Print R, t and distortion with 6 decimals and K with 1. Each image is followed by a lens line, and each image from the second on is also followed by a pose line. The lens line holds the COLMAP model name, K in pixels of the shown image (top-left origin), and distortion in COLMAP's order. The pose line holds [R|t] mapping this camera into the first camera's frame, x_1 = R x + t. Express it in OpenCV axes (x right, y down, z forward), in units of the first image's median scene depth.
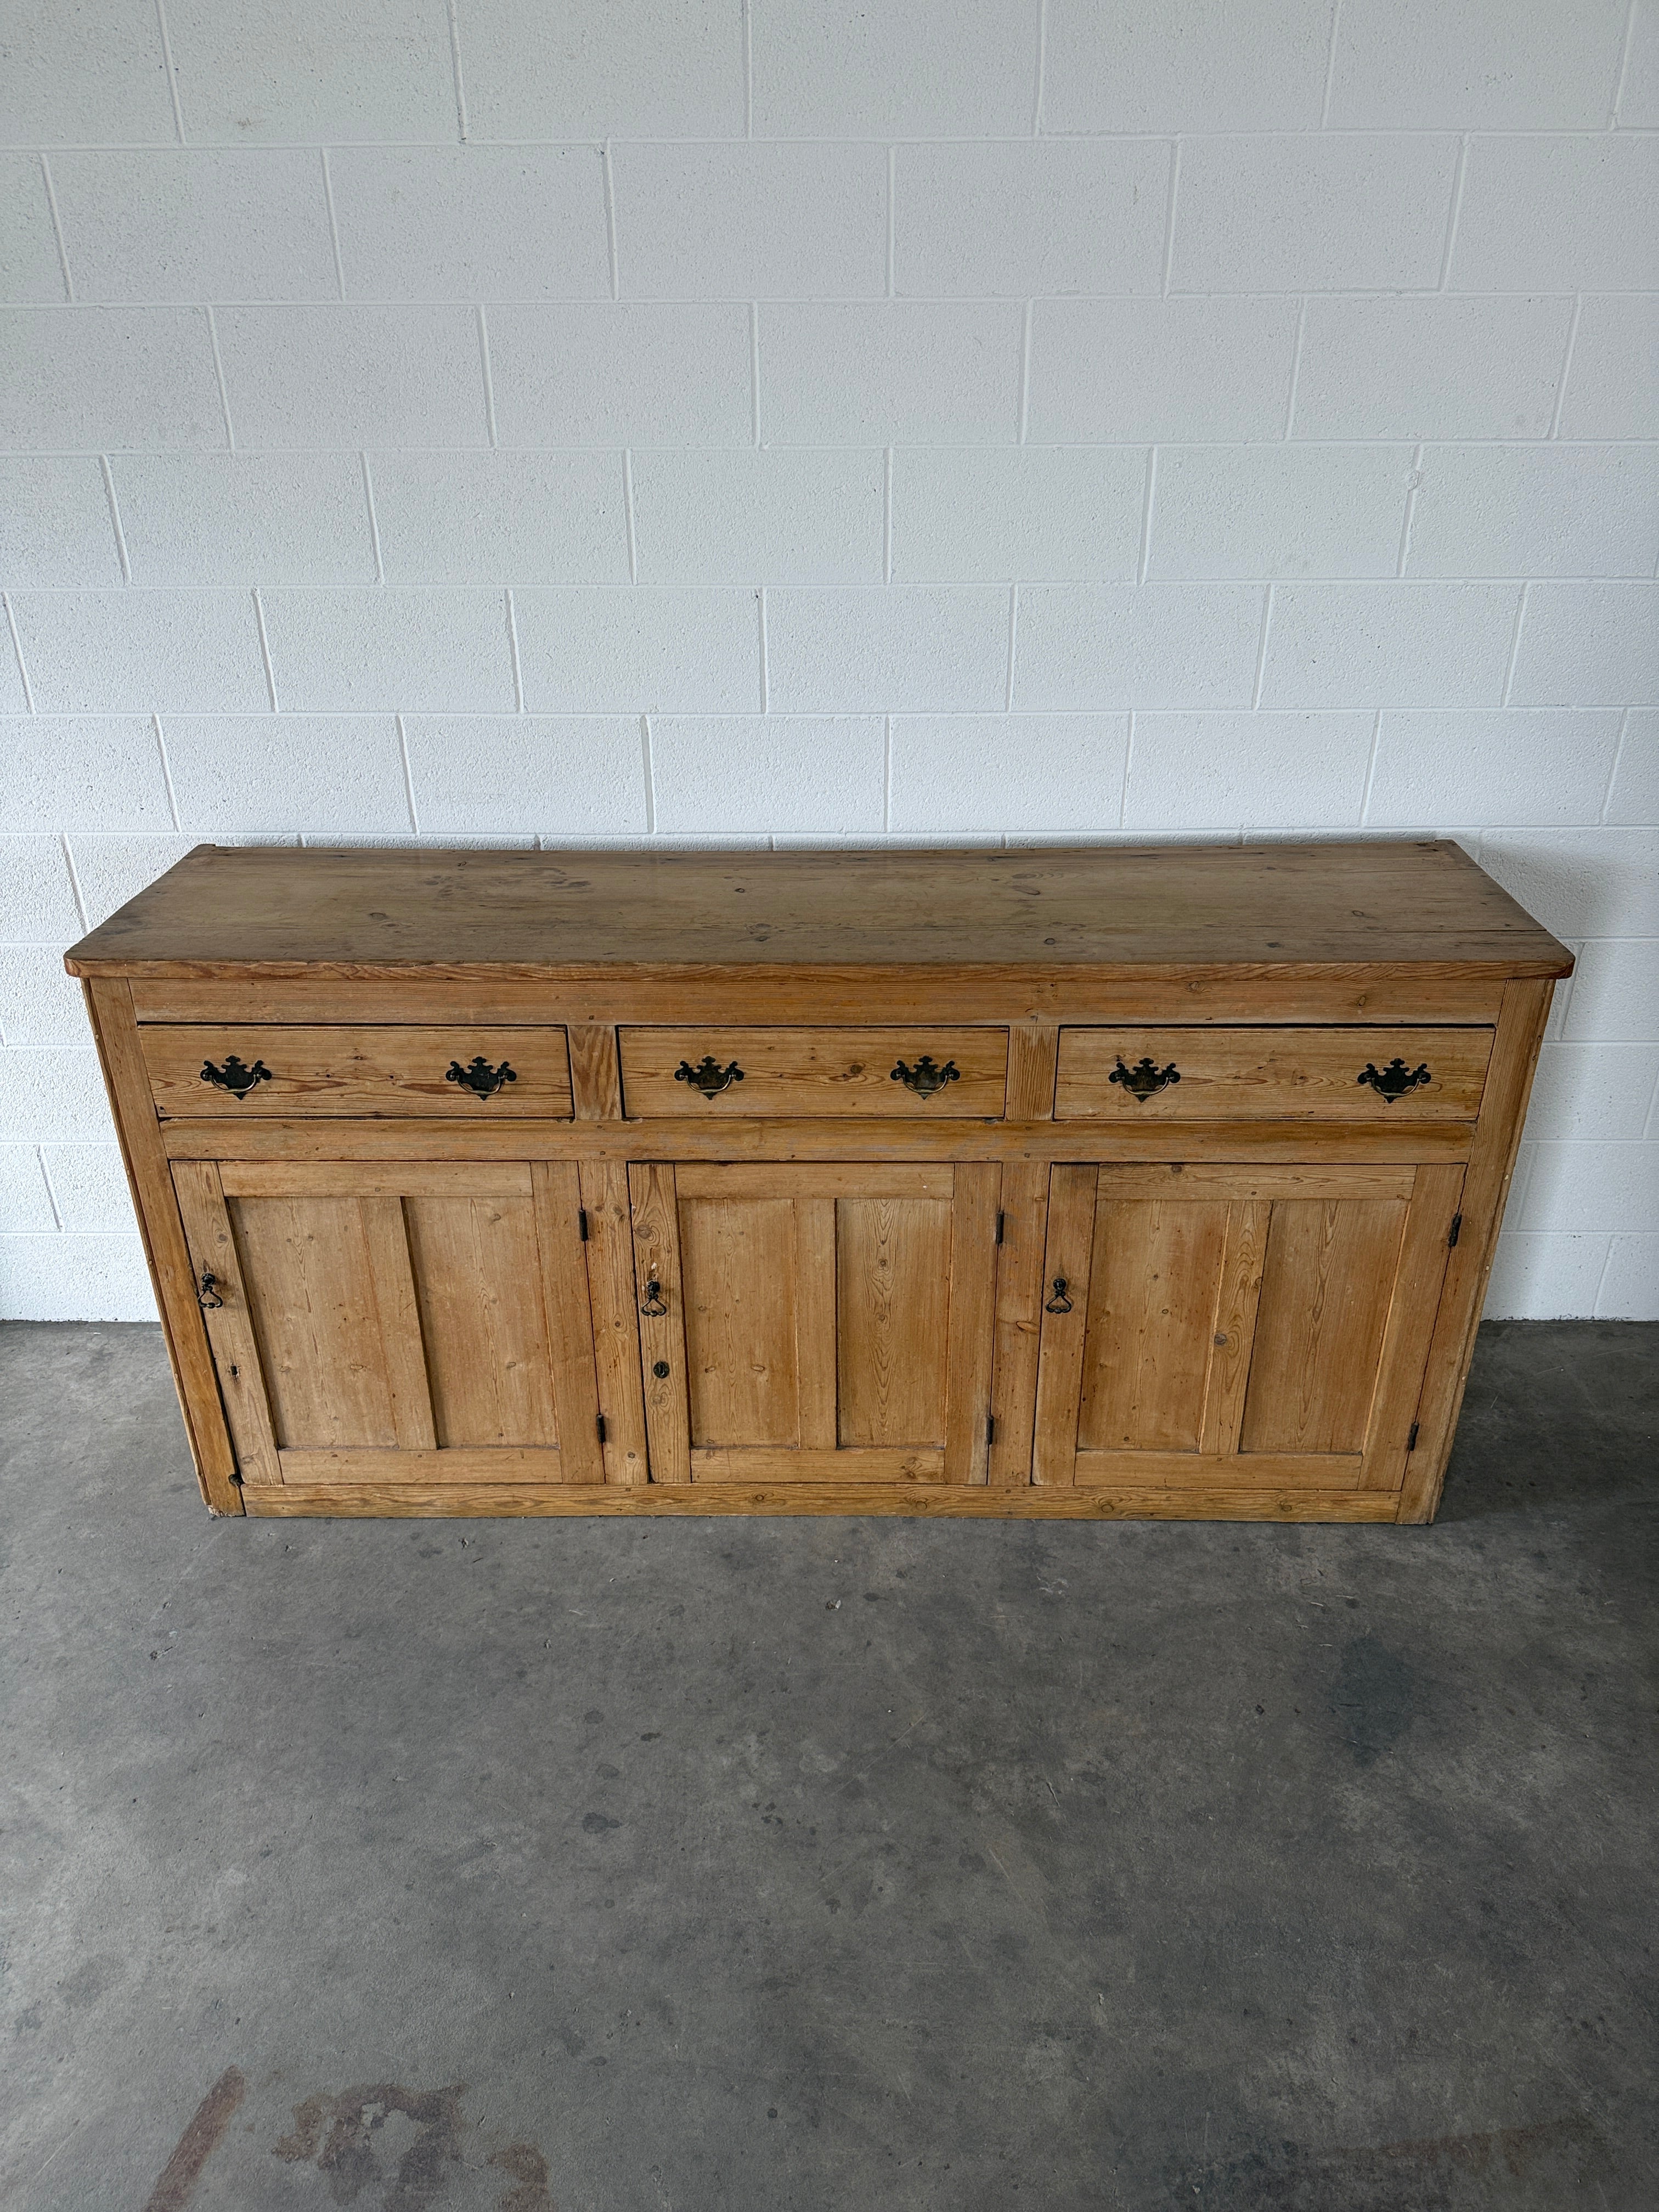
lens RADIAL K [[1553.5, 0, 831.3], [0, 1553.5, 1122.2], [0, 0, 1]] dist [0.050545, -0.037236]
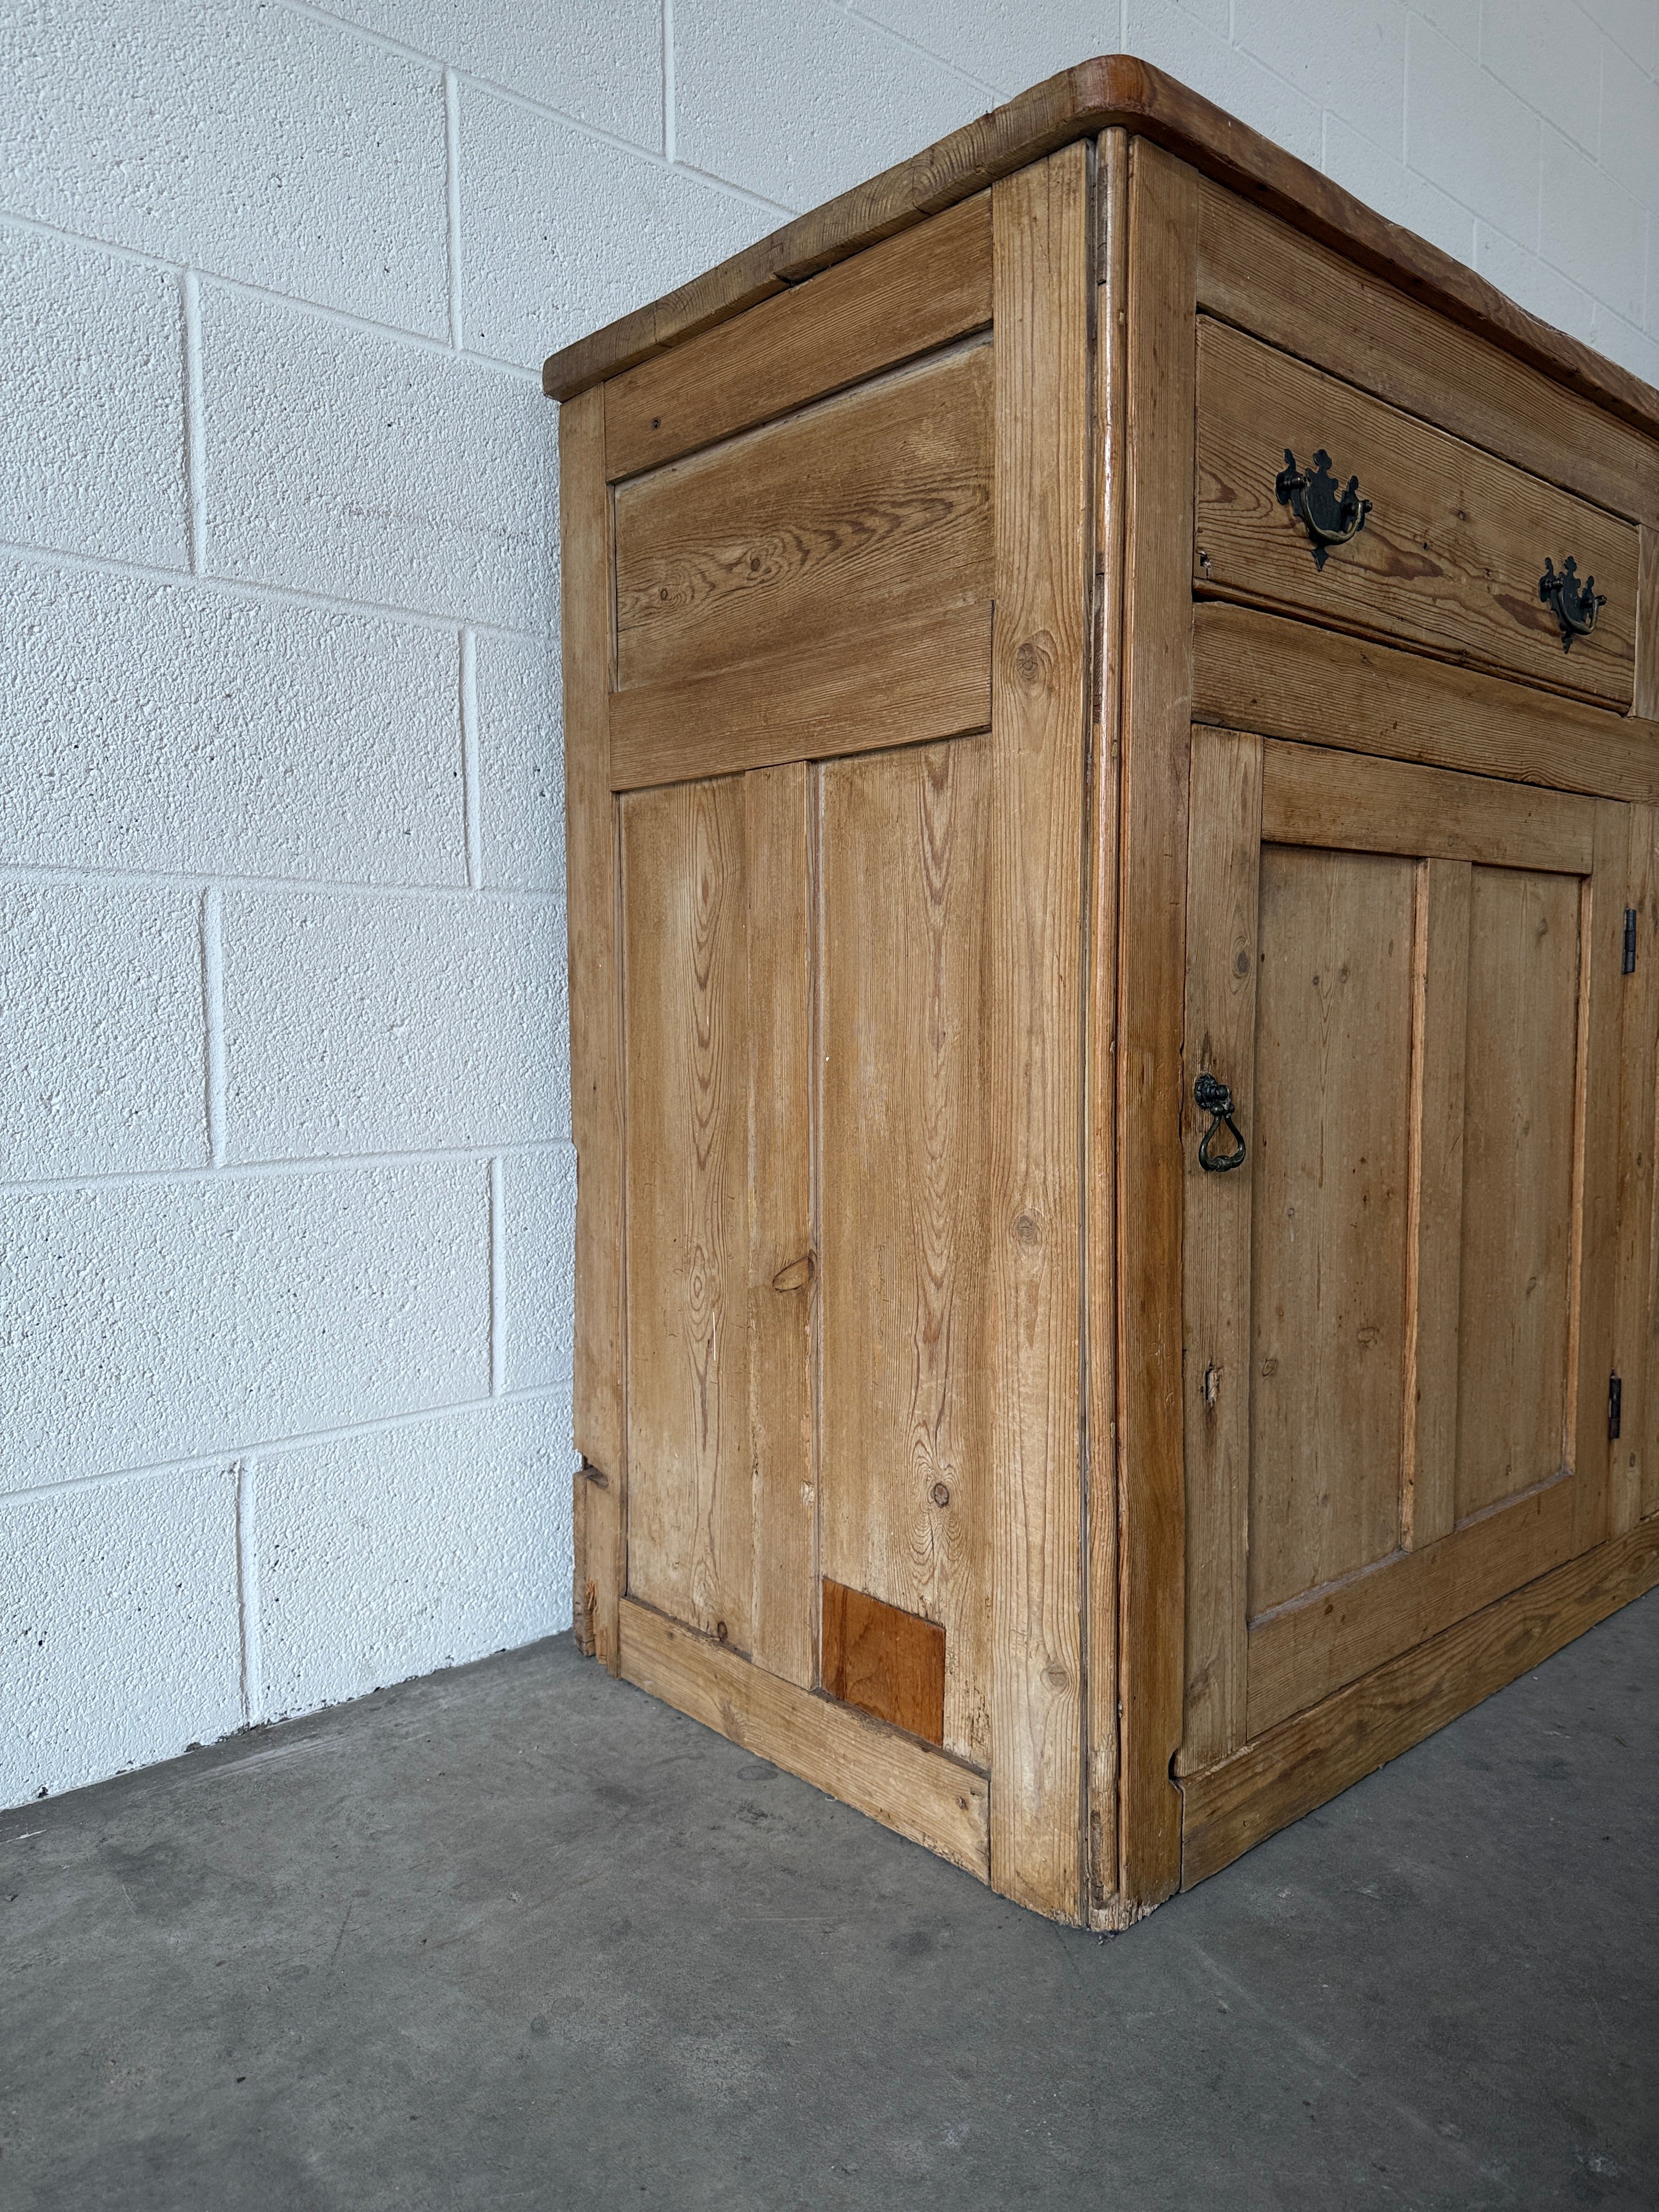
lens RADIAL K [[1571.9, 0, 830.3], [0, 1571.9, 1101.9], [0, 0, 1]] dist [0.018284, -0.032019]
pose [[0.728323, -0.048114, 0.683542, -0.766403], [0.314841, 0.909500, -0.271448, 0.187243], [-0.608621, 0.412909, 0.677559, 0.853879]]
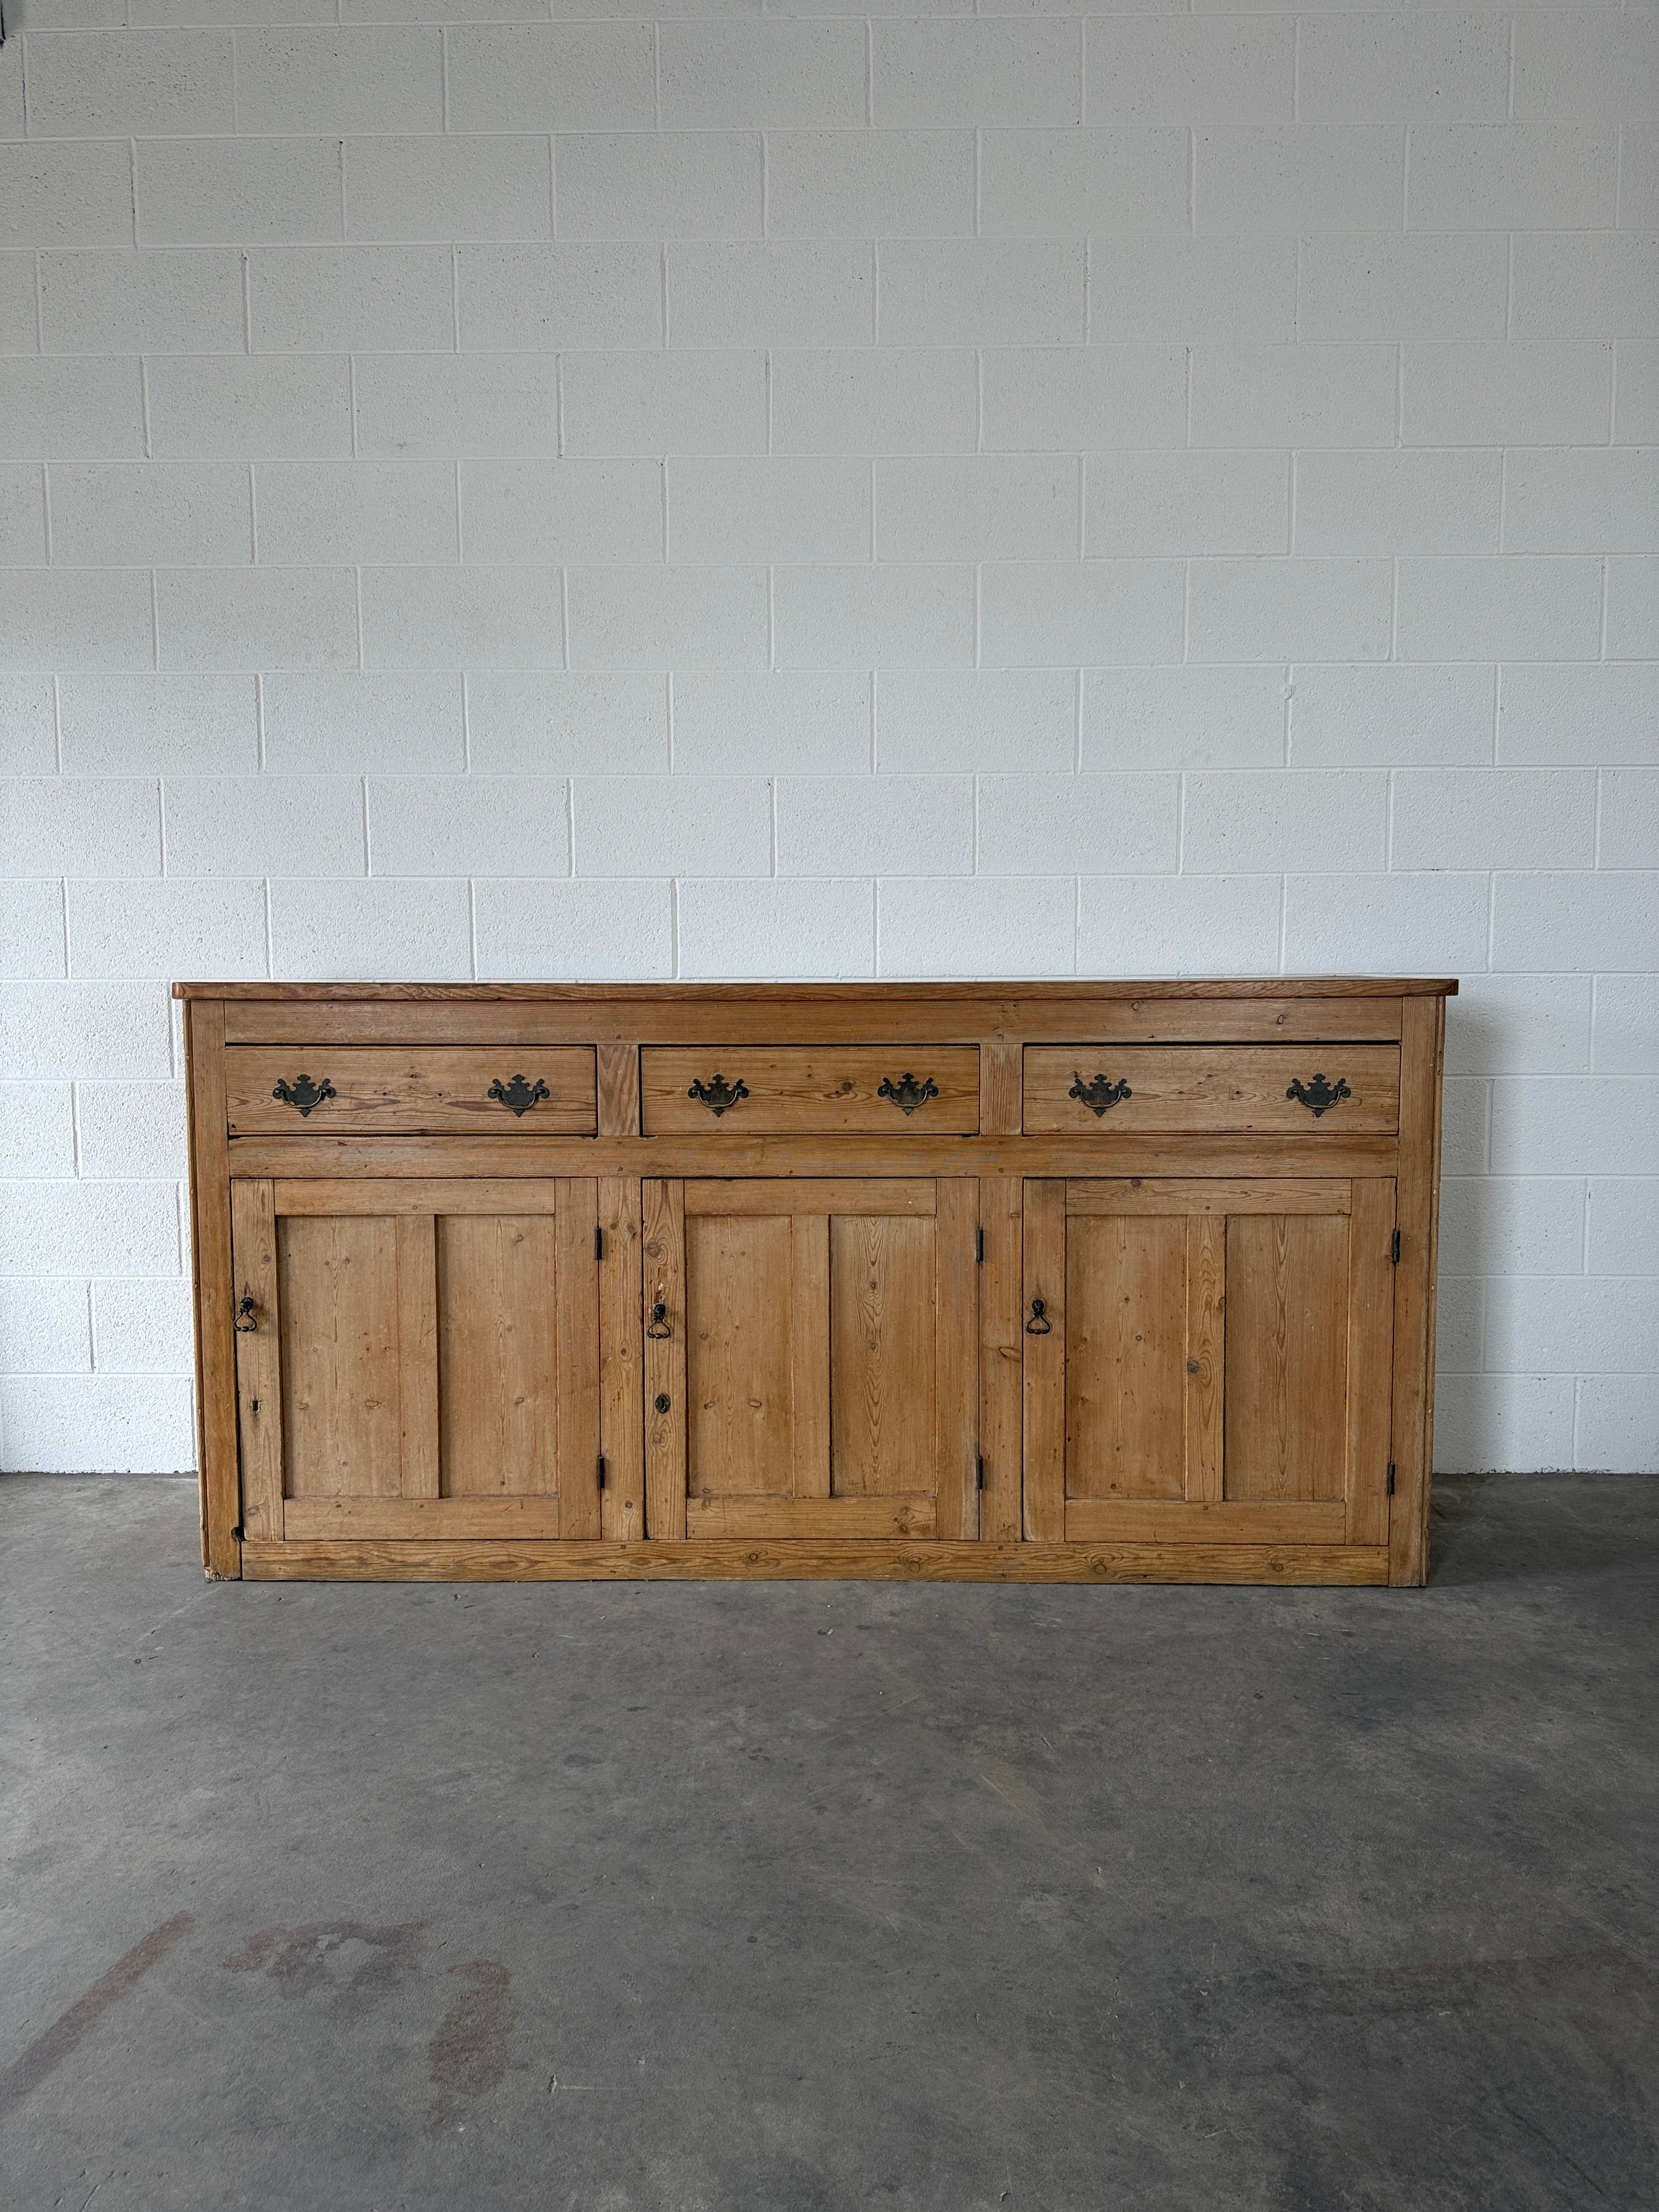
lens RADIAL K [[1553.5, 0, 834.0], [0, 1553.5, 1119.8], [0, 0, 1]] dist [0.050545, -0.037236]
pose [[0.999984, 0.002550, -0.005068, 0.011902], [-0.004290, 0.924404, -0.381391, 0.417944], [0.003713, 0.381407, 0.924400, -0.044976]]
